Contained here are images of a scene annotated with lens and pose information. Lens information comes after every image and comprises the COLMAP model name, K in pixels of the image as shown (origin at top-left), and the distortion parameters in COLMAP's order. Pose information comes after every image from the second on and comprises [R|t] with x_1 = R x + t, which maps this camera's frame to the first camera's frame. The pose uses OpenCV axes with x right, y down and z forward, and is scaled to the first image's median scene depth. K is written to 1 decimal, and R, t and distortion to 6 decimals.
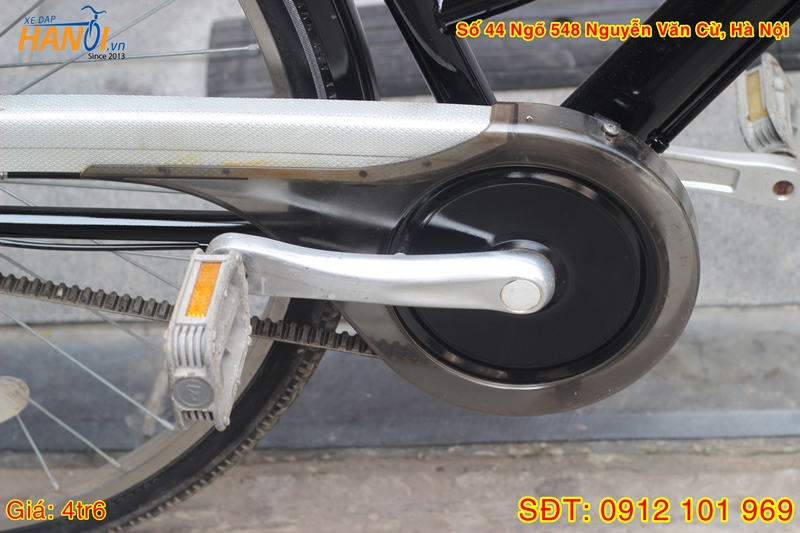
lens RADIAL K [[1964.9, 0, 400.0], [0, 1964.9, 266.5], [0, 0, 1]] dist [-0.065522, 0.215325]
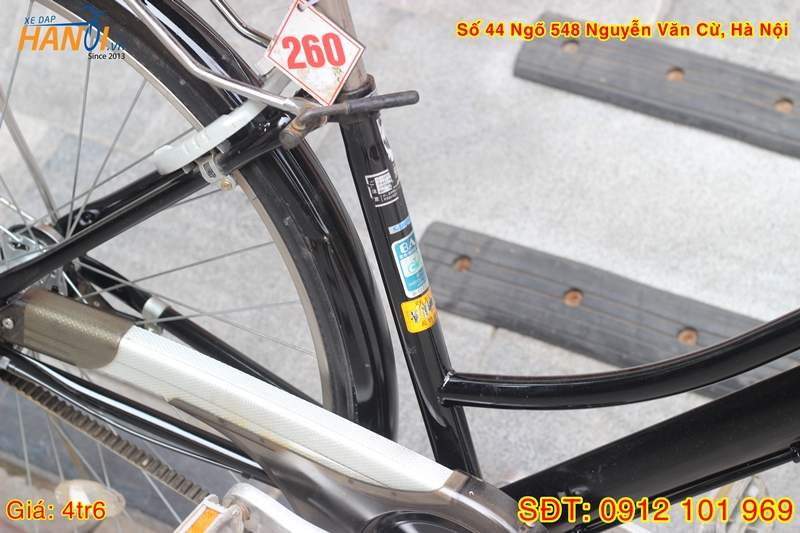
lens RADIAL K [[1964.9, 0, 400.0], [0, 1964.9, 266.5], [0, 0, 1]] dist [-0.065522, 0.215325]
pose [[0.913411, 0.344777, -0.216355, 0.247446], [-0.333888, 0.938662, 0.086212, -0.307214], [0.232808, -0.006509, 0.972501, -0.286044]]
